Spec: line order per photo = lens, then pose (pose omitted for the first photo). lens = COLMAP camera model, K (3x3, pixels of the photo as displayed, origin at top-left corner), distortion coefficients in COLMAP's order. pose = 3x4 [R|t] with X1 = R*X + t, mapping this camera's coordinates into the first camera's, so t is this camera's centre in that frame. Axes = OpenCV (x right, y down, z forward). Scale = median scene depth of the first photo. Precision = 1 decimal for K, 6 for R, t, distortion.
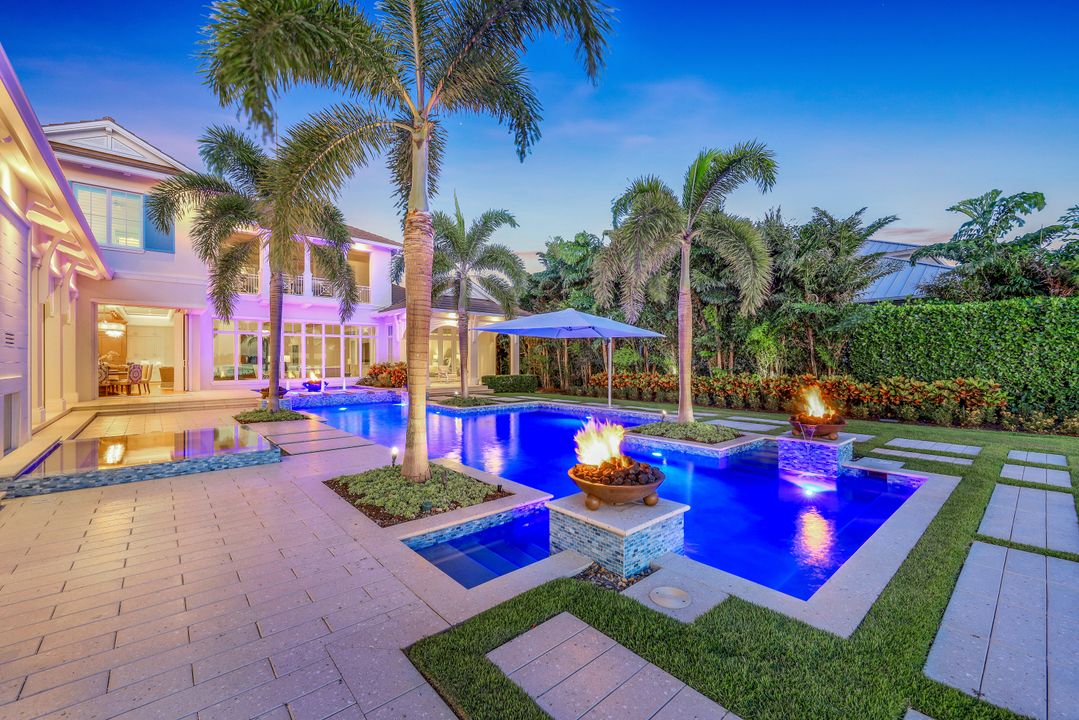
lens RADIAL K [[439.4, 0, 539.9], [0, 439.4, 360.0], [0, 0, 1]] dist [-0.000213, -0.000129]
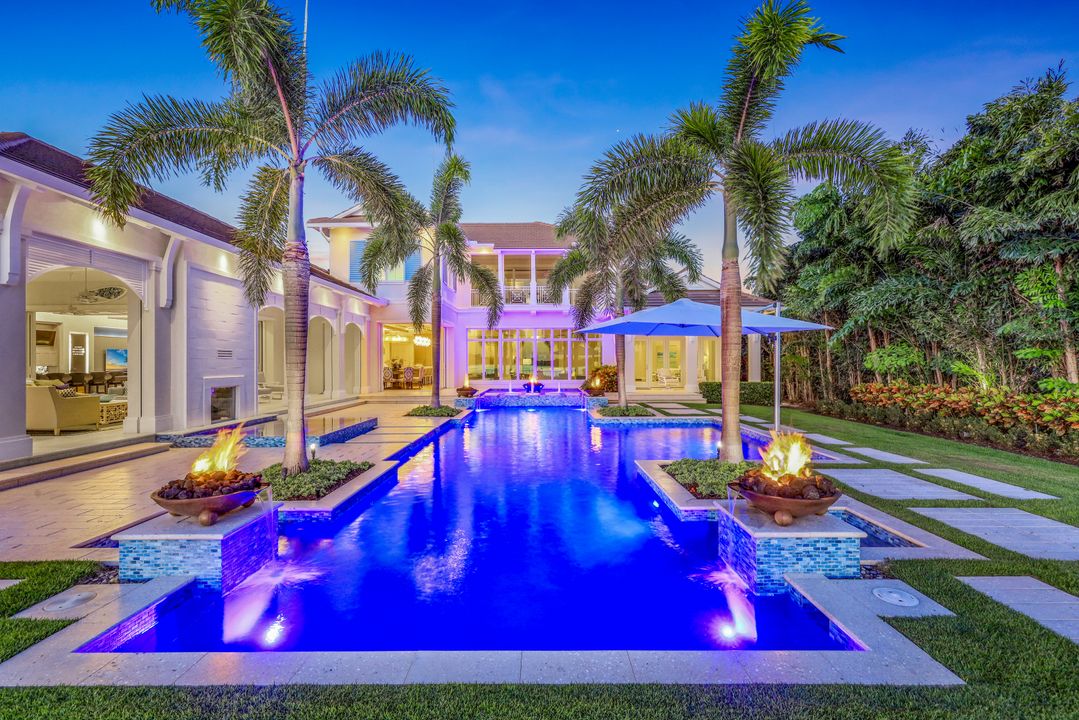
lens RADIAL K [[487.7, 0, 537.4], [0, 487.7, 357.2], [0, 0, 1]] dist [0.000976, 0.000111]
pose [[0.759014, -0.007515, -0.651031, 0.296417], [0.002265, 0.999958, -0.008902, -0.004816], [0.651070, 0.005283, 0.758999, 0.130019]]
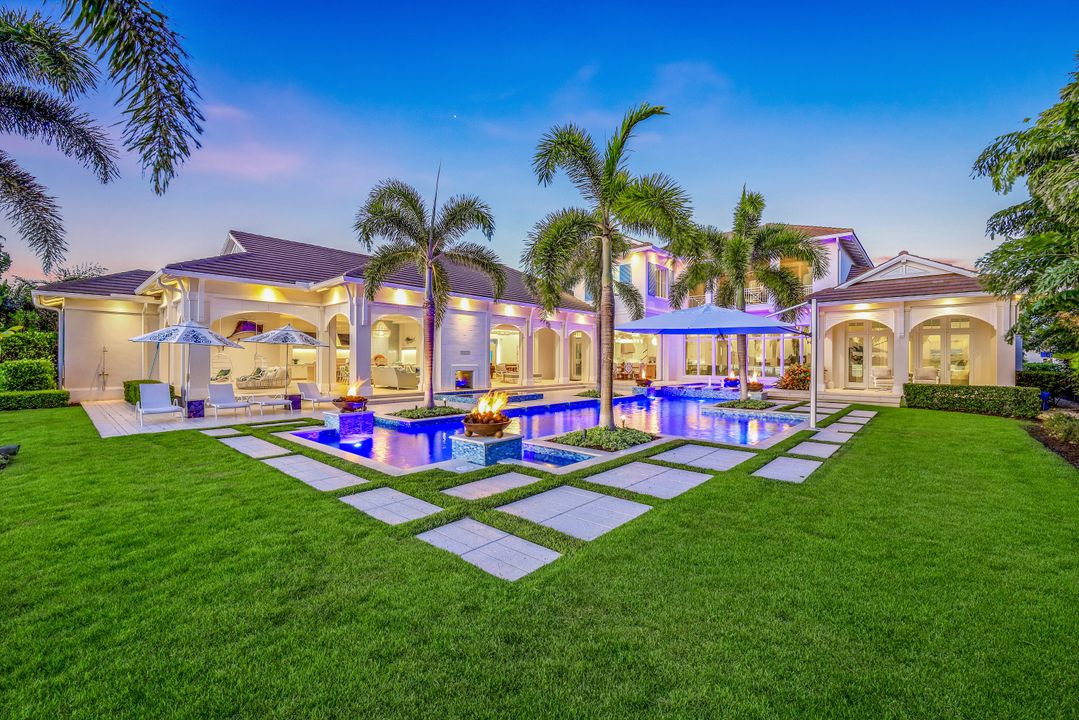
lens RADIAL K [[439.4, 0, 538.6], [0, 439.4, 355.5], [0, 0, 1]] dist [-0.000213, -0.000129]
pose [[0.132721, -0.009119, -0.991111, 0.549639], [-0.004741, 0.999940, -0.009835, -0.001143], [0.991142, 0.006004, 0.132670, 0.315422]]
